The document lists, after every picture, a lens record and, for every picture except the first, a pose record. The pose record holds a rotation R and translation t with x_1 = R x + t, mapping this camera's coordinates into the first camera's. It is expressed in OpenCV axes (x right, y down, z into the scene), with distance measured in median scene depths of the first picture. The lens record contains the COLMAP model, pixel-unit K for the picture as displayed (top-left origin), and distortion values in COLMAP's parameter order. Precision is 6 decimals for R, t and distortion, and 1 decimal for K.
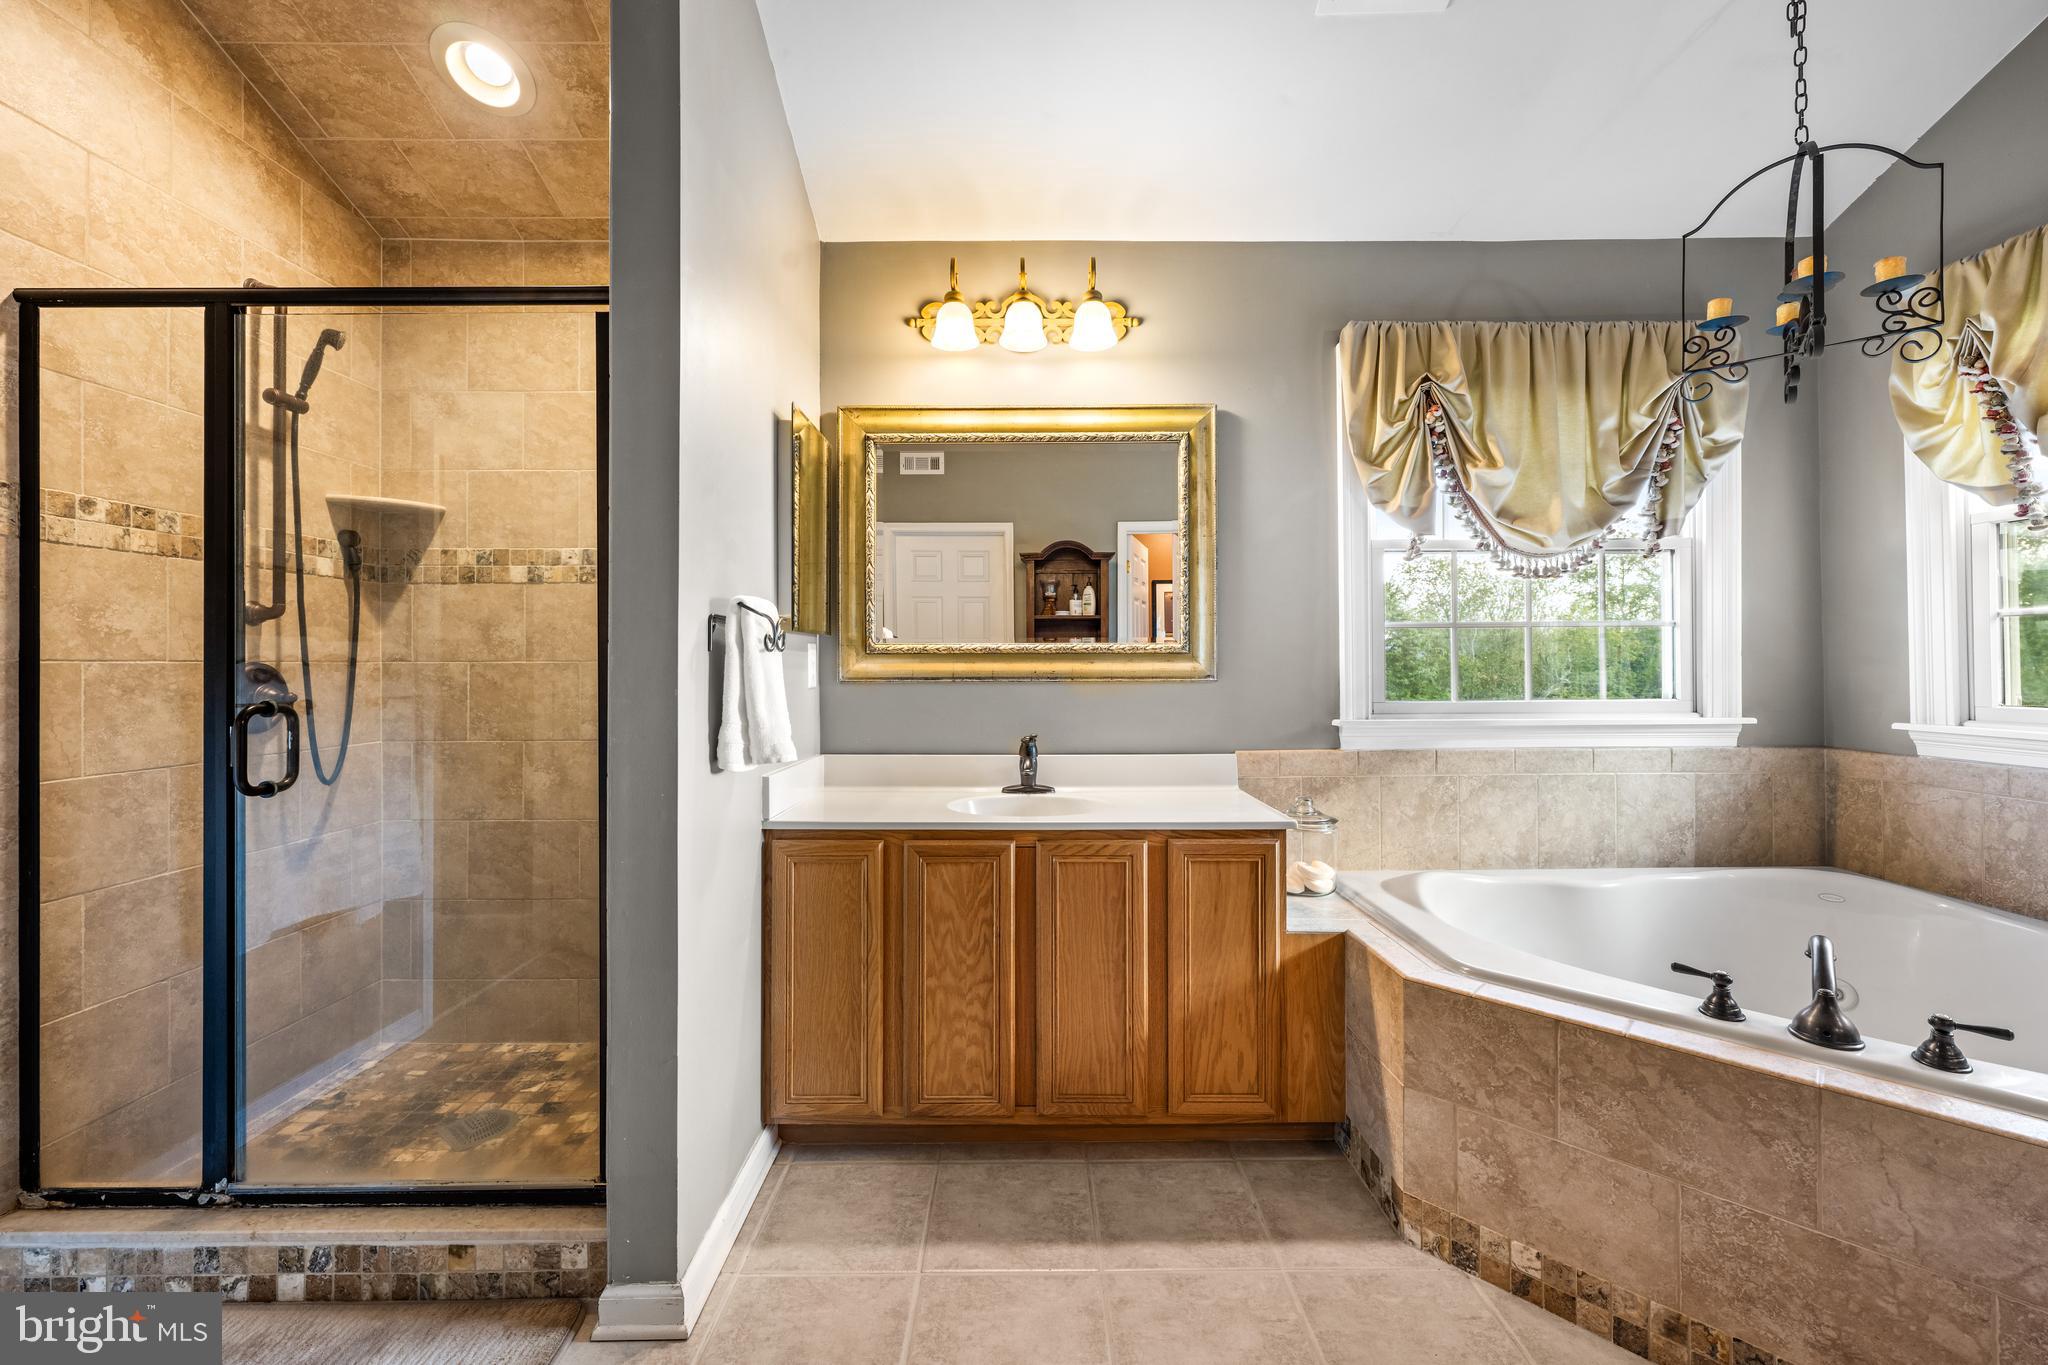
lens RADIAL K [[817.2, 0, 1023.3], [0, 817.2, 647.5], [0, 0, 1]] dist [-0.000139, 0.000150]
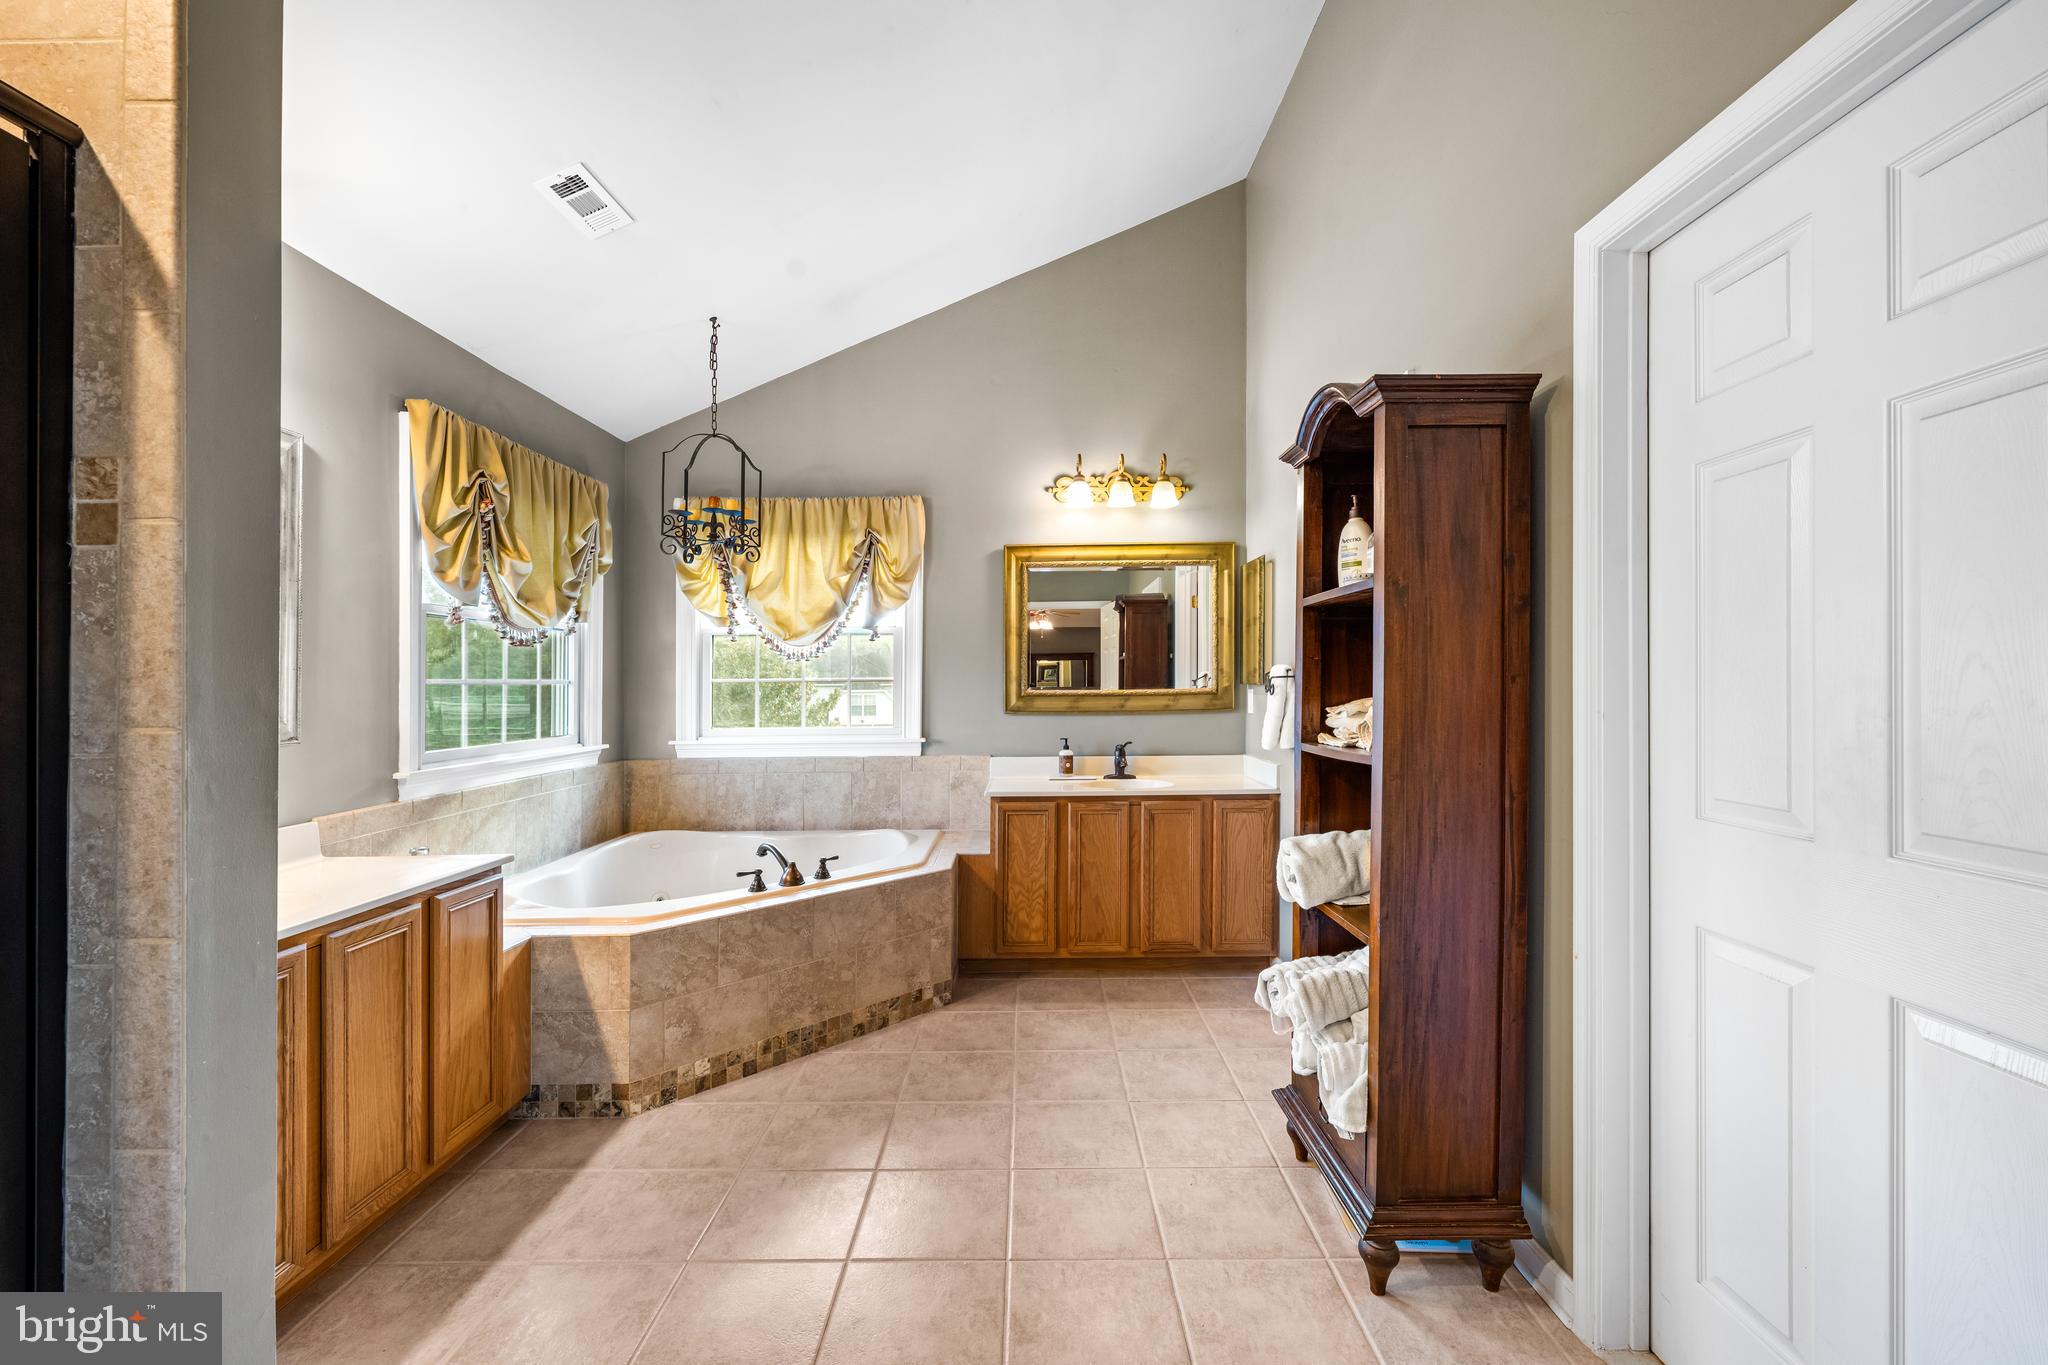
lens RADIAL K [[850.6, 0, 1026.2], [0, 850.6, 684.9], [0, 0, 1]] dist [0.000413, 0.000049]
pose [[0.007409, 0.003313, 0.999967, -0.820374], [-0.008216, 0.999961, -0.003252, -0.031454], [-0.999939, -0.008192, 0.007436, 0.231654]]
